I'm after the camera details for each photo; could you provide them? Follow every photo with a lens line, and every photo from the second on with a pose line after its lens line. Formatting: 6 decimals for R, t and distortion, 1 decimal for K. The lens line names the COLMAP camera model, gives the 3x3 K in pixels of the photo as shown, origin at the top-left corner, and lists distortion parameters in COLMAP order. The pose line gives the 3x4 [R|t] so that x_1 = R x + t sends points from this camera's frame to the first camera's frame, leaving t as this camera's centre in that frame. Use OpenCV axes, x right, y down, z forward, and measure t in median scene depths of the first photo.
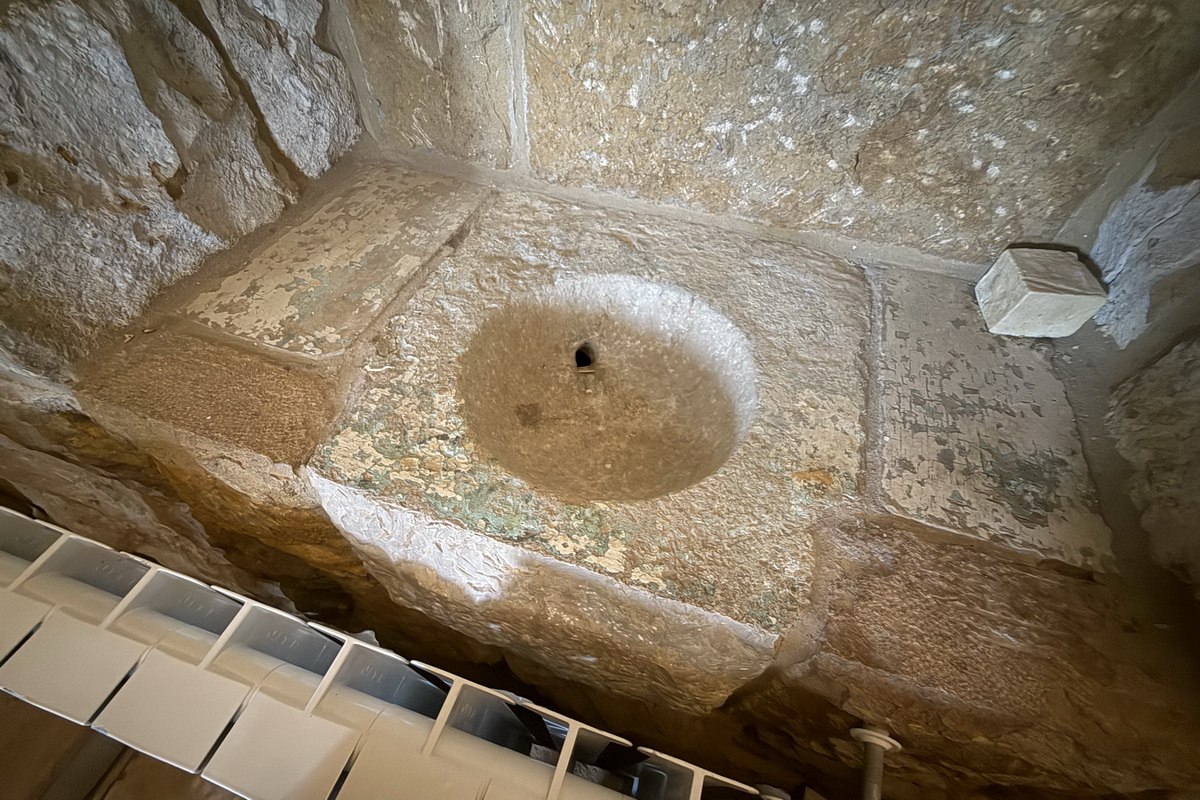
lens RADIAL K [[485.7, 0, 604.0], [0, 485.7, 443.4], [0, 0, 1]] dist [-0.000987, -0.000056]
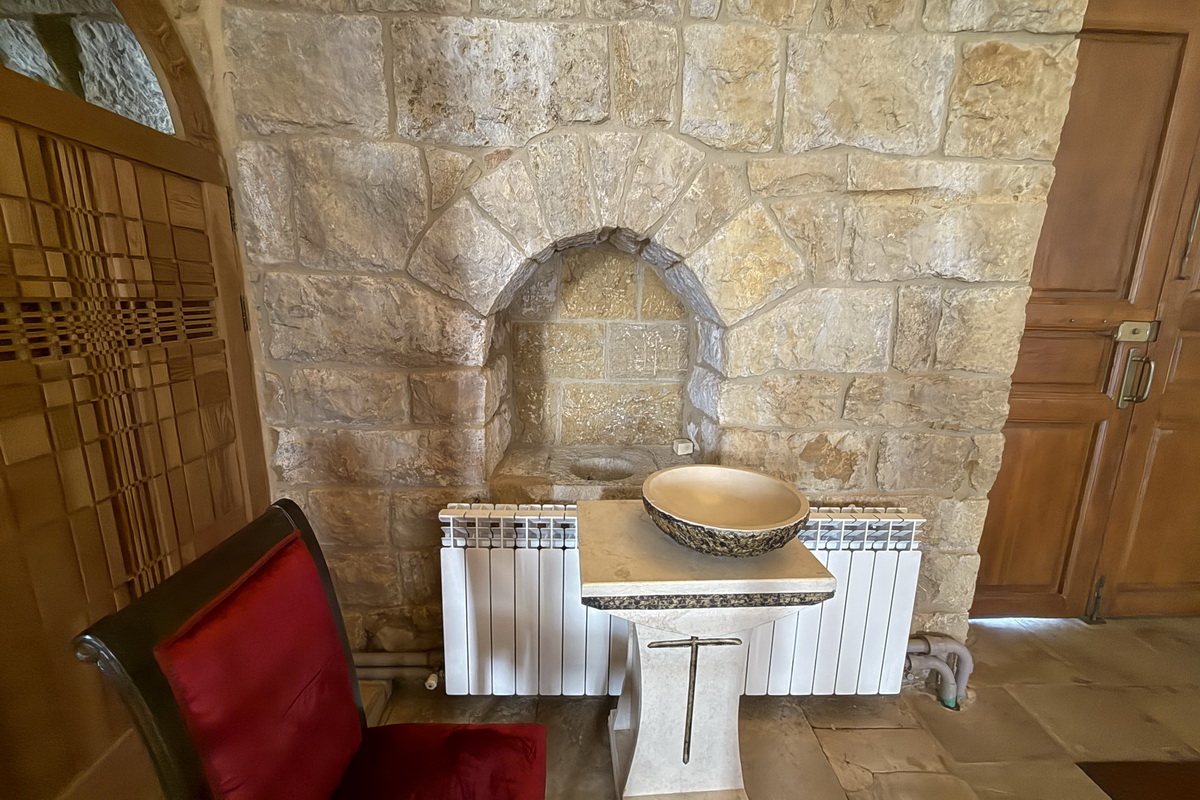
lens RADIAL K [[485.7, 0, 597.6], [0, 485.7, 399.3], [0, 0, 1]] dist [-0.000987, -0.000056]
pose [[0.942001, -0.079594, 0.326034, -1.323678], [0.279963, 0.722103, -0.632603, 2.019770], [-0.185079, 0.687191, 0.702506, -2.362830]]
